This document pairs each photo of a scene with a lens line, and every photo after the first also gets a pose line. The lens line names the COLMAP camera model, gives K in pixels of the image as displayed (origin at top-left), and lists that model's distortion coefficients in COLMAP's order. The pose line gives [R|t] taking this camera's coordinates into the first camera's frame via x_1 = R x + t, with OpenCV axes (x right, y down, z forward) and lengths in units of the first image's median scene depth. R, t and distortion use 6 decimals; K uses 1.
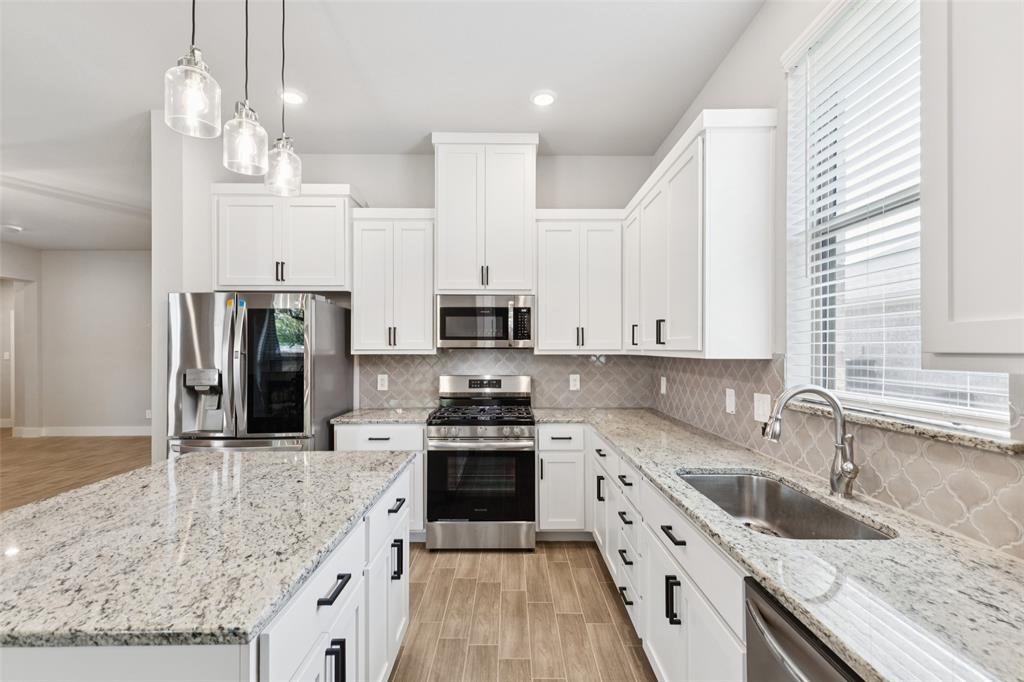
lens RADIAL K [[464.4, 0, 510.2], [0, 464.4, 342.4], [0, 0, 1]] dist [0.009214, -0.001790]
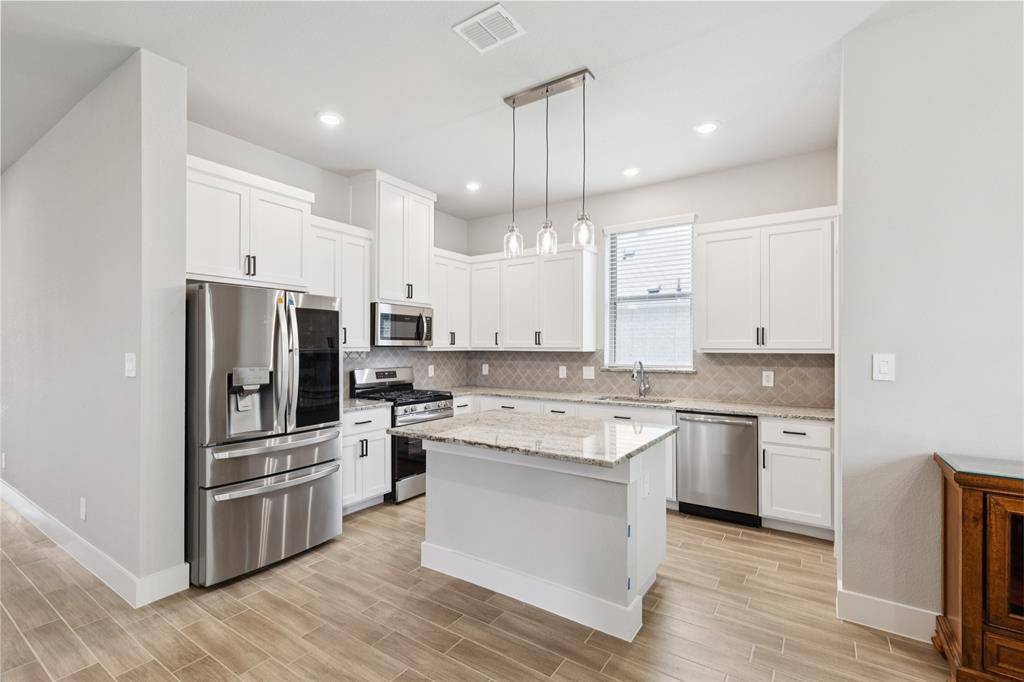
lens RADIAL K [[464.4, 0, 513.0], [0, 464.4, 345.6], [0, 0, 1]] dist [0.009214, -0.001790]
pose [[0.556326, 0.004982, 0.830949, -0.977207], [-0.014050, 0.999895, 0.003412, 0.001159], [-0.830845, -0.013573, 0.556338, 0.018976]]
